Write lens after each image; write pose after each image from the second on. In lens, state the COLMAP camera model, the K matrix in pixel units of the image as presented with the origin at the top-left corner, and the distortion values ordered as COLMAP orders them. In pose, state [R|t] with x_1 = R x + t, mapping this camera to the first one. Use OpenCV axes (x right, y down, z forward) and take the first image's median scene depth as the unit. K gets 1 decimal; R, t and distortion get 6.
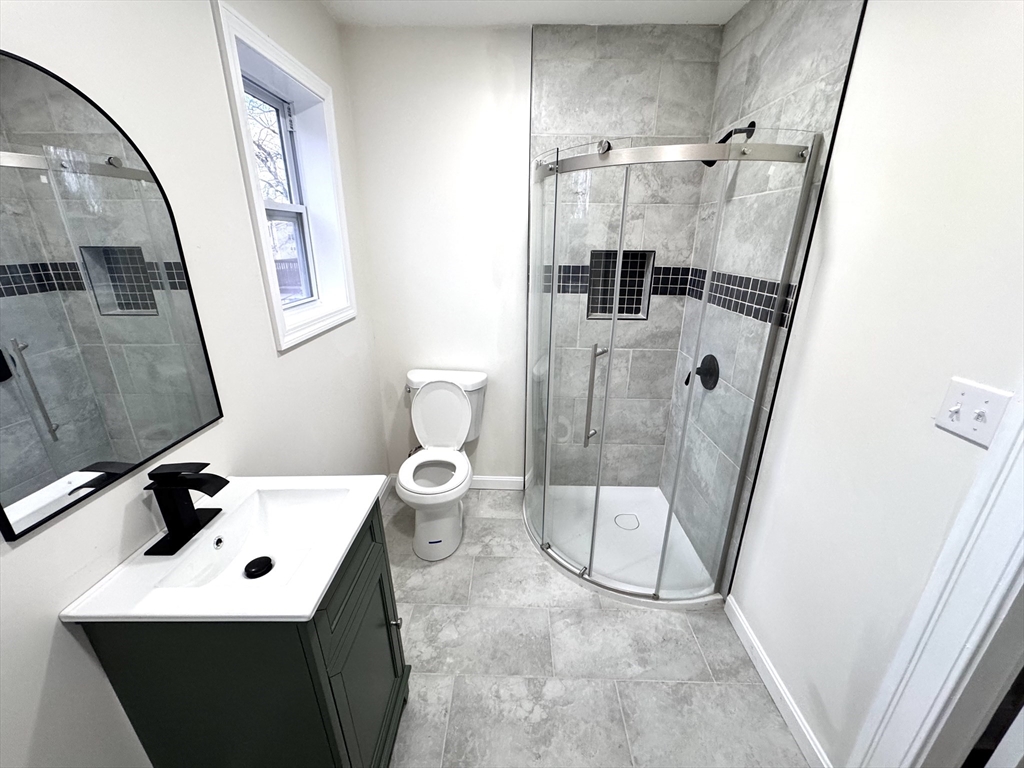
lens RADIAL K [[403.4, 0, 511.2], [0, 403.4, 382.9], [0, 0, 1]] dist [-0.001265, 0.000801]
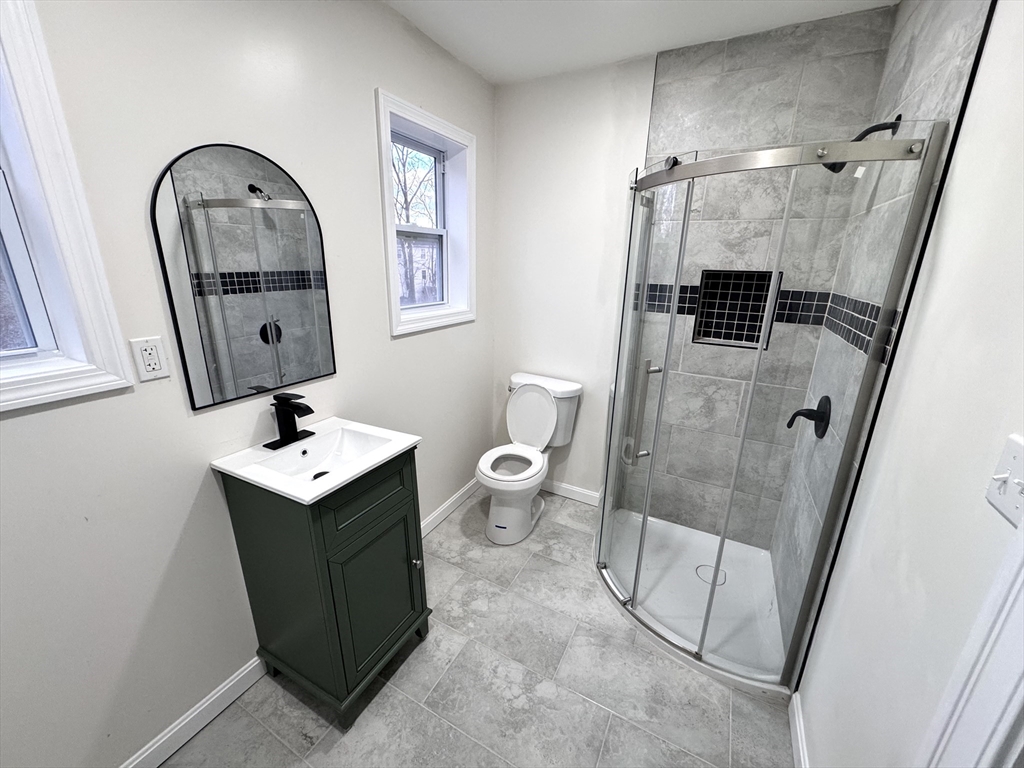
lens RADIAL K [[403.4, 0, 514.4], [0, 403.4, 383.8], [0, 0, 1]] dist [-0.001265, 0.000801]
pose [[0.892614, 0.140715, -0.428299, 0.296193], [-0.164395, 0.986219, -0.018598, 0.027586], [0.419780, 0.087011, 0.903446, -0.012681]]
